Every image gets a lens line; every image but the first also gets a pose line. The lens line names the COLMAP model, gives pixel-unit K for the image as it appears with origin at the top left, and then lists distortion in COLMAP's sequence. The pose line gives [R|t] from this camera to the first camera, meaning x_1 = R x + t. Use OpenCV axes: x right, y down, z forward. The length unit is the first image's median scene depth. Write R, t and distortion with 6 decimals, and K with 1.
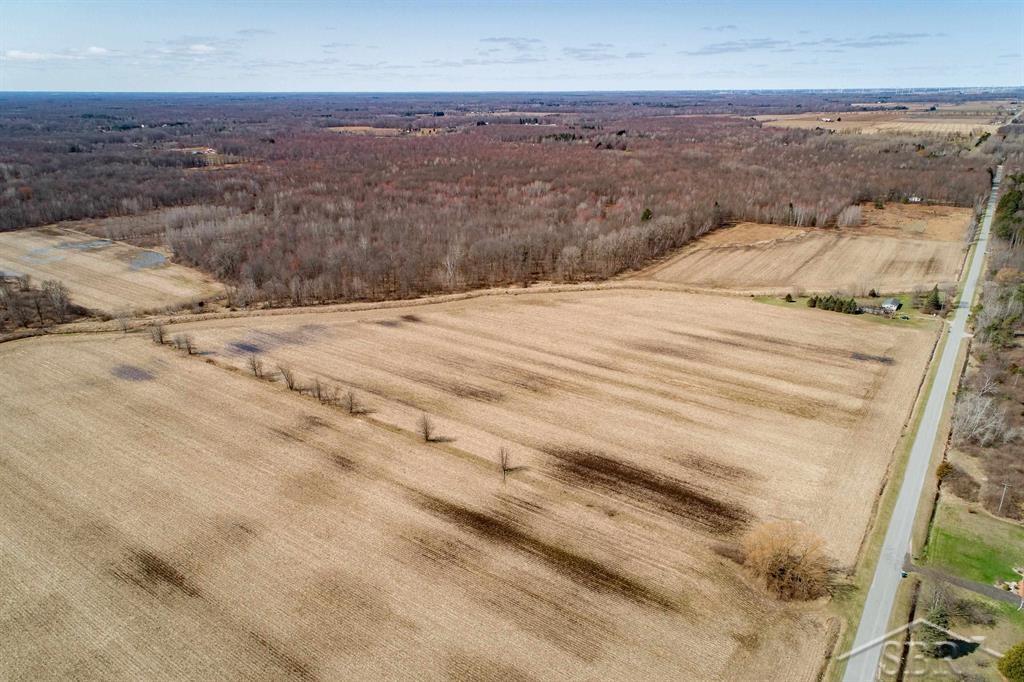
lens RADIAL K [[679.7, 0, 513.0], [0, 679.7, 343.0], [0, 0, 1]] dist [0.022912, 0.008367]
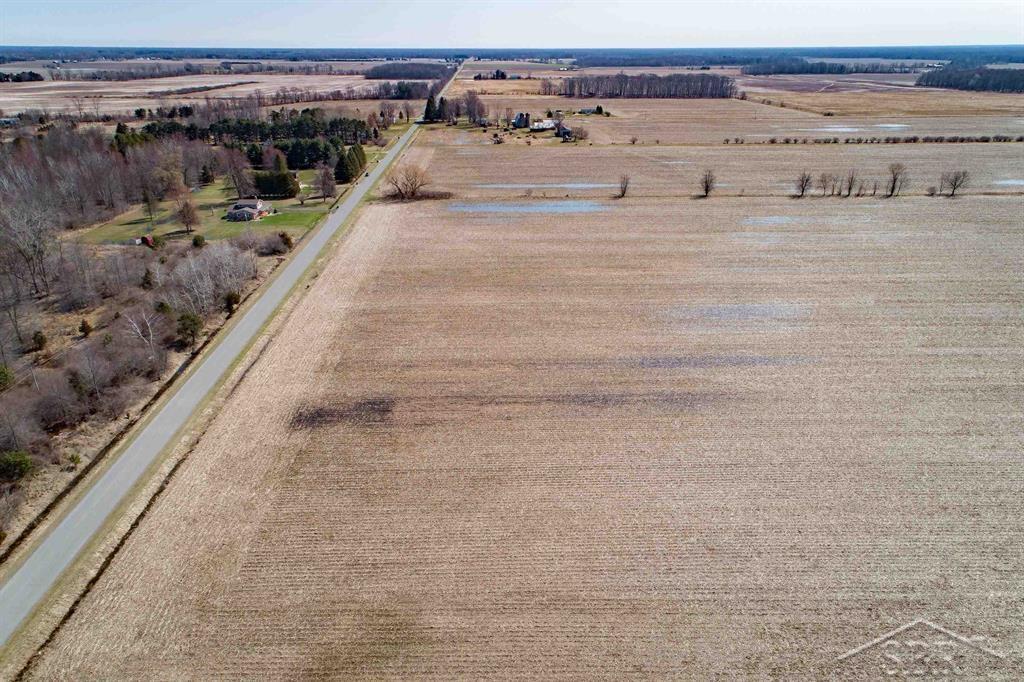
lens RADIAL K [[679.7, 0, 513.0], [0, 679.7, 343.0], [0, 0, 1]] dist [0.022912, 0.008367]
pose [[-0.790758, 0.249391, -0.559022, 0.471852], [-0.214093, 0.742886, 0.634259, -0.187198], [0.573468, 0.621228, -0.534050, 0.891536]]
